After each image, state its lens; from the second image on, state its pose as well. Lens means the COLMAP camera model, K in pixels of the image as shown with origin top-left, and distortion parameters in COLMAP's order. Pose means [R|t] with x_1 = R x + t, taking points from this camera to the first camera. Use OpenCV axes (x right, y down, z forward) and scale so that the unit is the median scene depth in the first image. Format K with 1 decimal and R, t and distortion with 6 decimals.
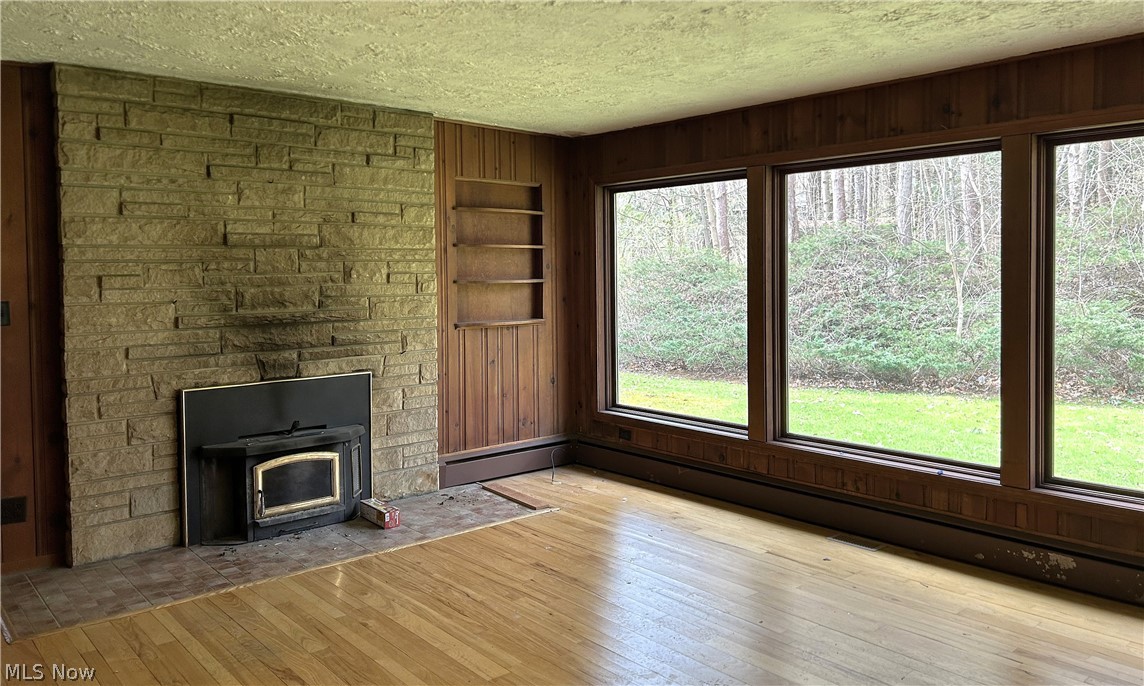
lens RADIAL K [[852.3, 0, 574.1], [0, 852.3, 298.7], [0, 0, 1]] dist [0.076695, -0.115167]
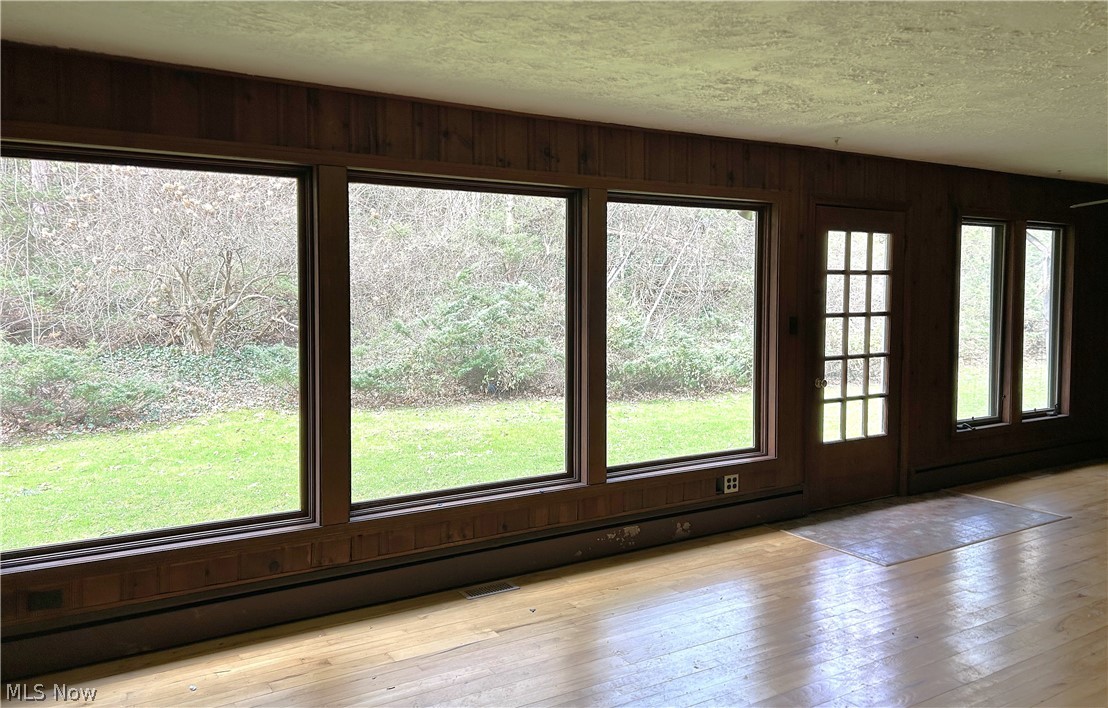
lens RADIAL K [[845.8, 0, 558.8], [0, 845.8, 324.8], [0, 0, 1]] dist [0.079399, -0.122224]
pose [[0.143785, -0.033827, 0.989031, -0.611244], [0.031790, 0.999058, 0.029548, -0.035306], [-0.989098, 0.027193, 0.144725, 0.826881]]
